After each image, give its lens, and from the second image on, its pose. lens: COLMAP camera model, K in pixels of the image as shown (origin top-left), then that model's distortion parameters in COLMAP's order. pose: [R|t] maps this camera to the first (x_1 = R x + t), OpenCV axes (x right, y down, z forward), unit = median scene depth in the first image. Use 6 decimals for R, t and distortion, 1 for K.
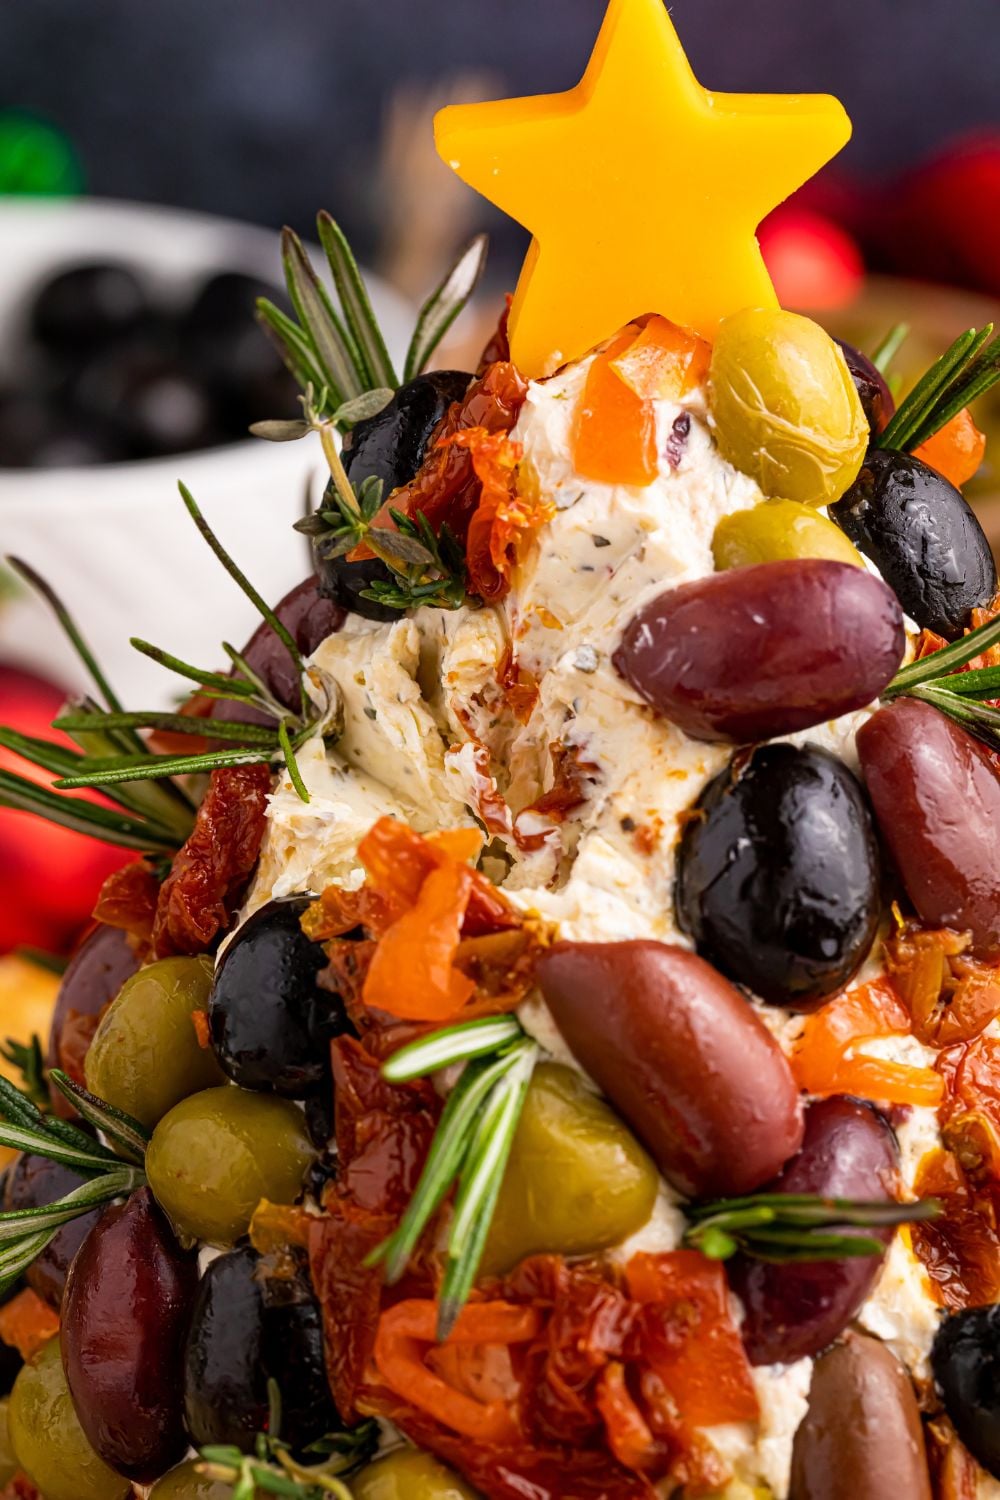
lens RADIAL K [[4907.2, 0, 500.0], [0, 4907.2, 750.0], [0, 0, 1]] dist [-0.106254, 0.132148]
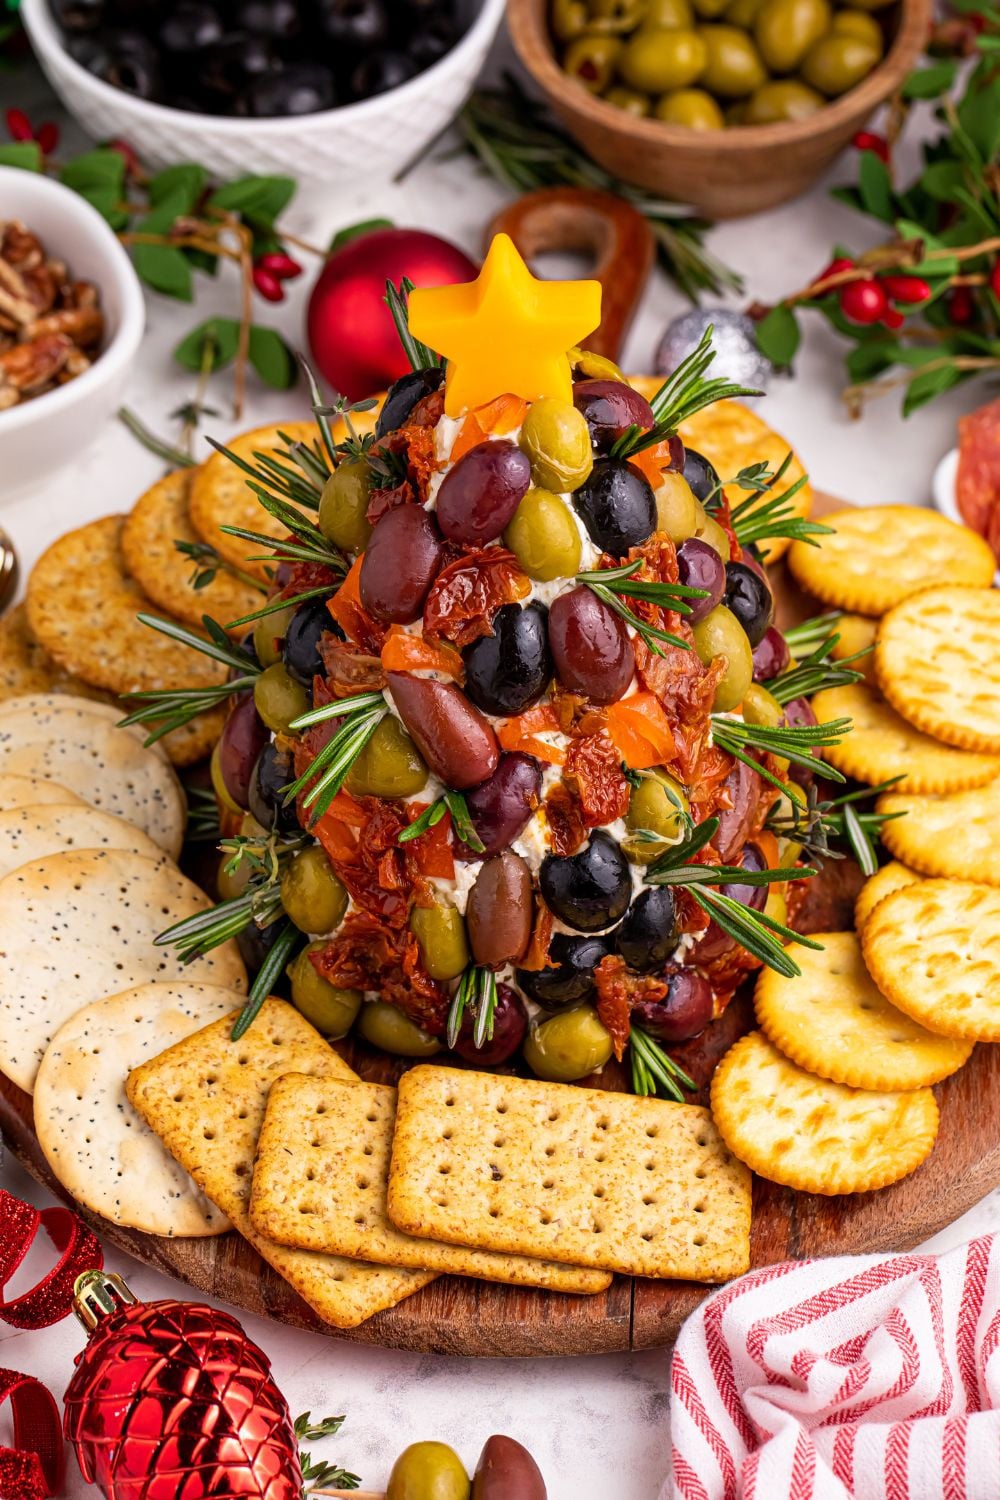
lens RADIAL K [[4673.7, 0, 500.0], [0, 4673.7, 750.0], [0, 0, 1]] dist [0.095539, 1.175095]
pose [[0.927357, 0.250179, -0.278242, 0.657620], [-0.111770, 0.894874, 0.432098, -0.856379], [0.357094, -0.369610, 0.857830, -0.842214]]
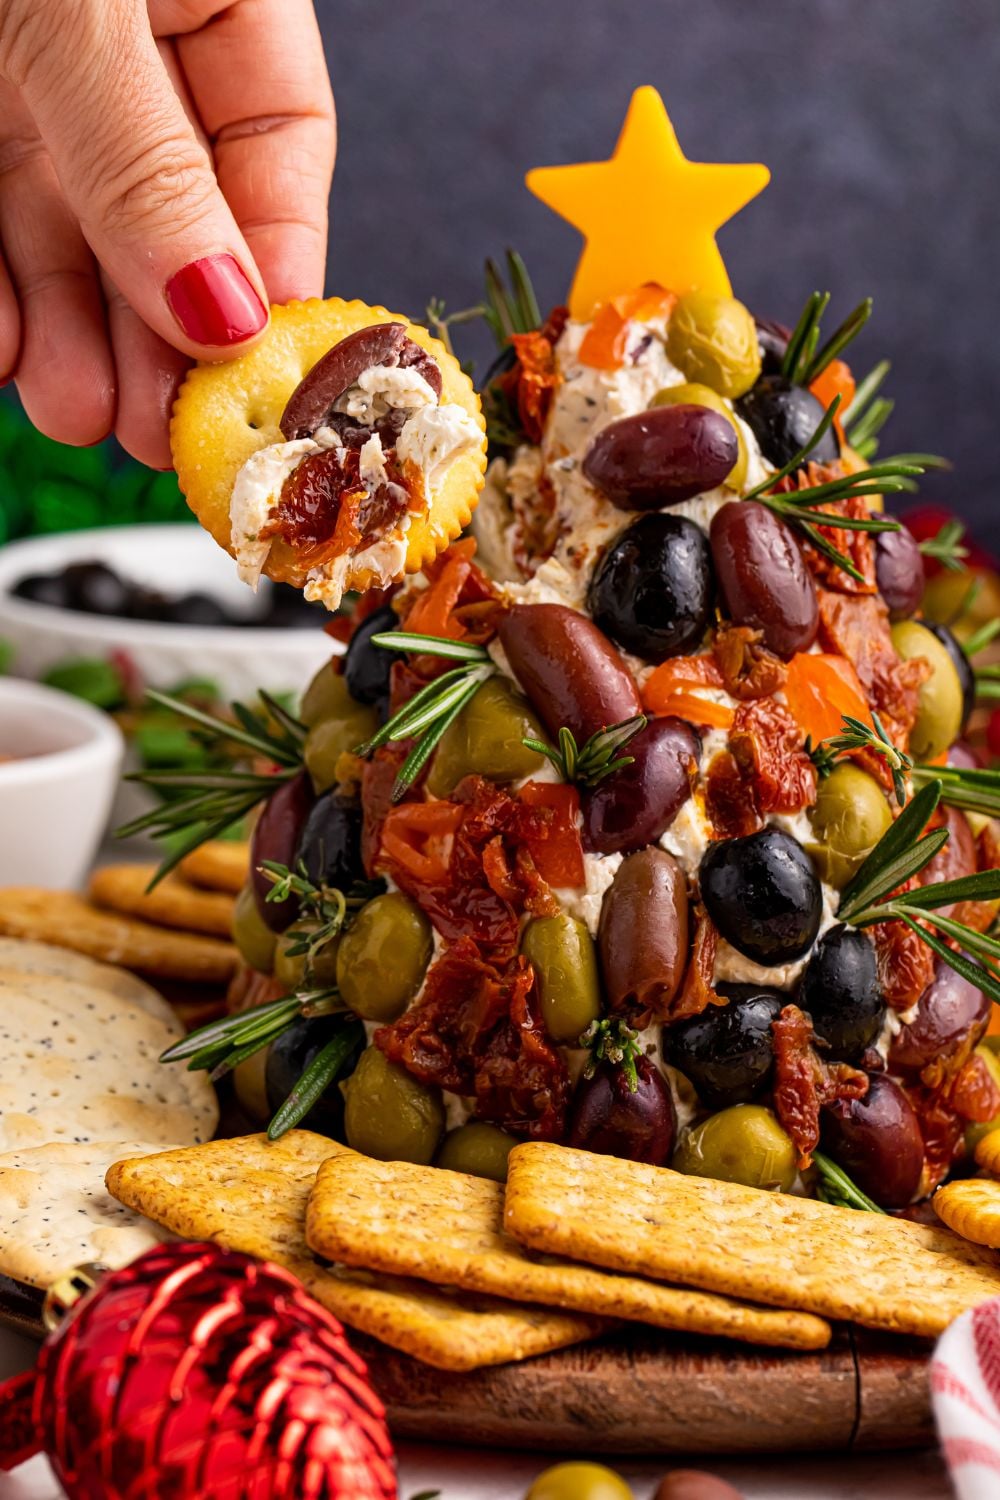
lens RADIAL K [[4907.2, 0, 500.0], [0, 4907.2, 750.0], [0, 0, 1]] dist [-0.106254, 0.132148]
pose [[0.944086, 0.068469, -0.322513, 0.560239], [-0.129209, 0.976786, -0.170862, 0.378908], [0.303327, 0.202980, 0.931017, -0.589956]]
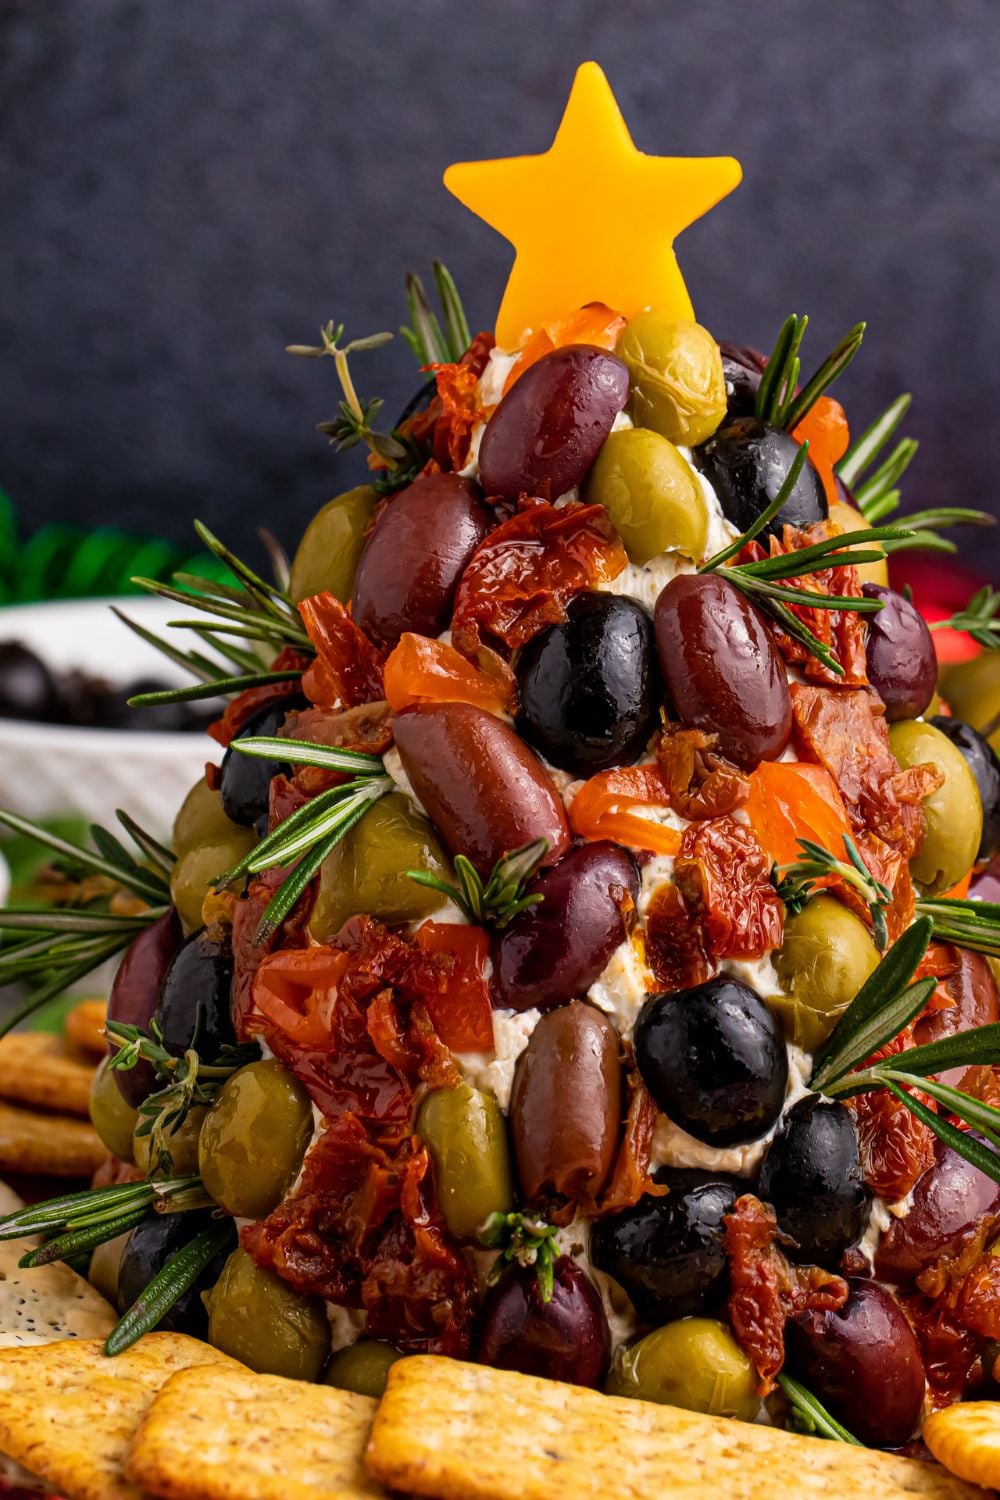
lens RADIAL K [[7072.2, 0, 500.0], [0, 7072.2, 750.0], [0, 0, 1]] dist [-0.209831, 2.904862]
pose [[0.923132, 0.055212, -0.380499, 0.795340], [-0.131848, 0.975086, -0.178390, 0.403572], [0.361171, 0.214845, 0.907412, -0.814119]]
